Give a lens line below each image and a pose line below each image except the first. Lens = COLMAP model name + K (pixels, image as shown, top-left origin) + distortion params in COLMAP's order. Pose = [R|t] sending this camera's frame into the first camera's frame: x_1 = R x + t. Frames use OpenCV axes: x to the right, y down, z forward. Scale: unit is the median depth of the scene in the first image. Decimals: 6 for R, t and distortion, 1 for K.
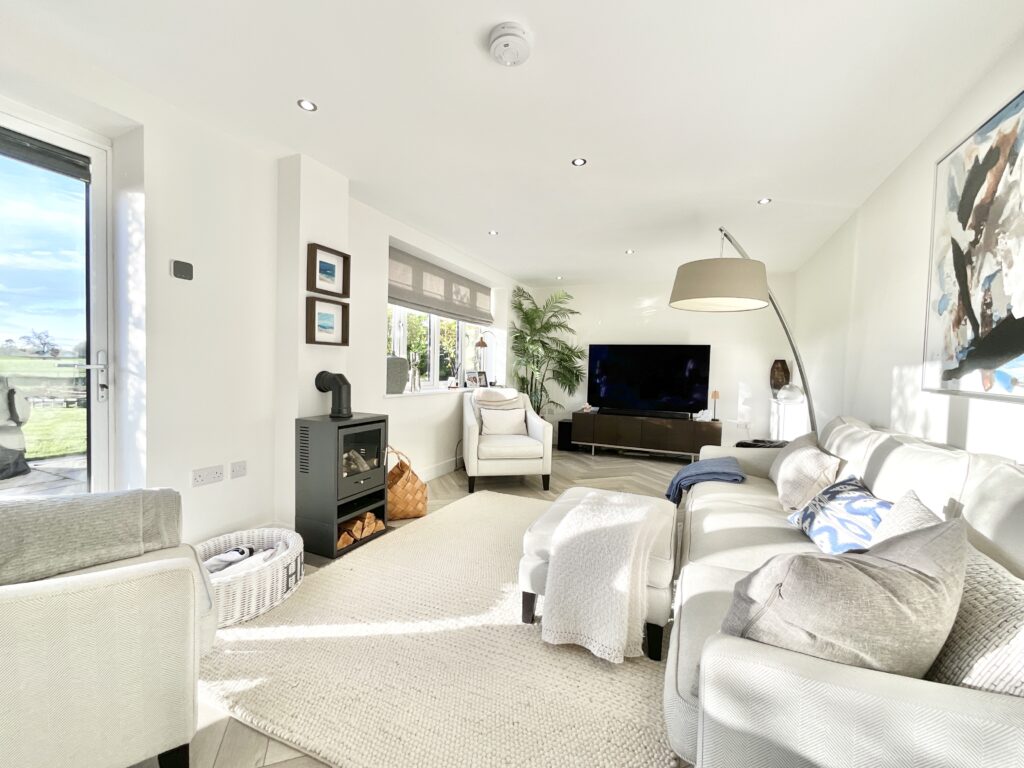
lens RADIAL K [[414.3, 0, 512.1], [0, 414.3, 384.2], [0, 0, 1]] dist [0.000245, -0.000114]
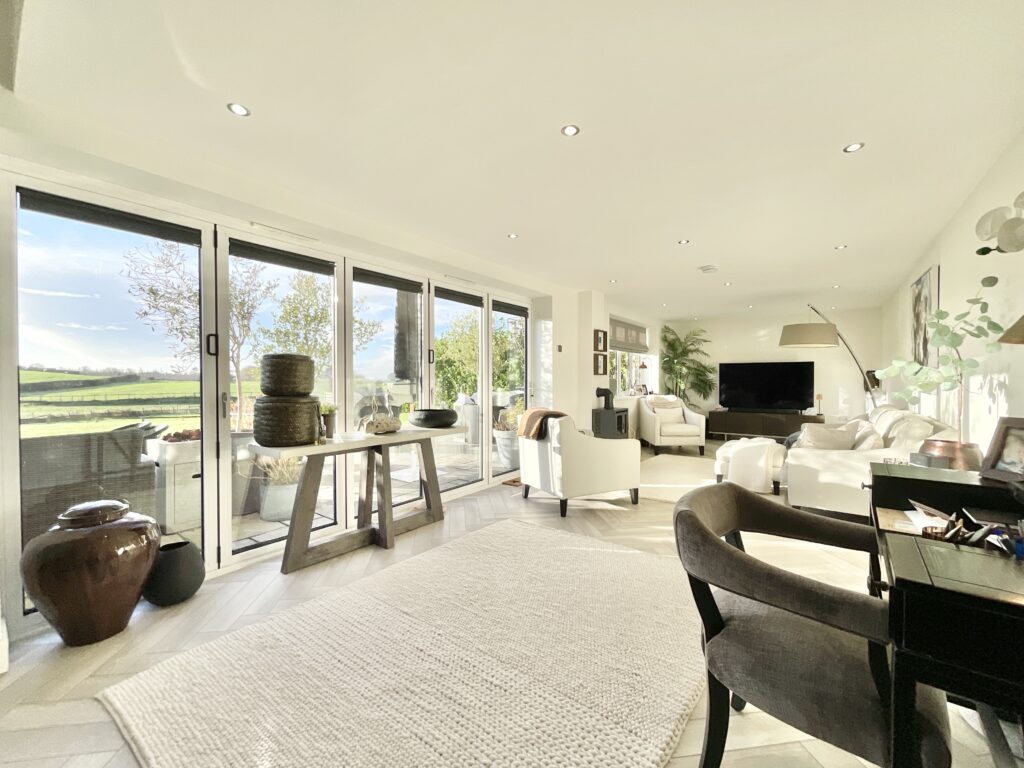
lens RADIAL K [[414.3, 0, 516.2], [0, 414.3, 384.2], [0, 0, 1]] dist [0.000245, -0.000114]
pose [[0.975860, -0.026383, -0.216796, -0.202646], [0.020355, 0.999343, -0.029990, 0.003683], [0.217444, 0.024853, 0.975756, -0.579046]]
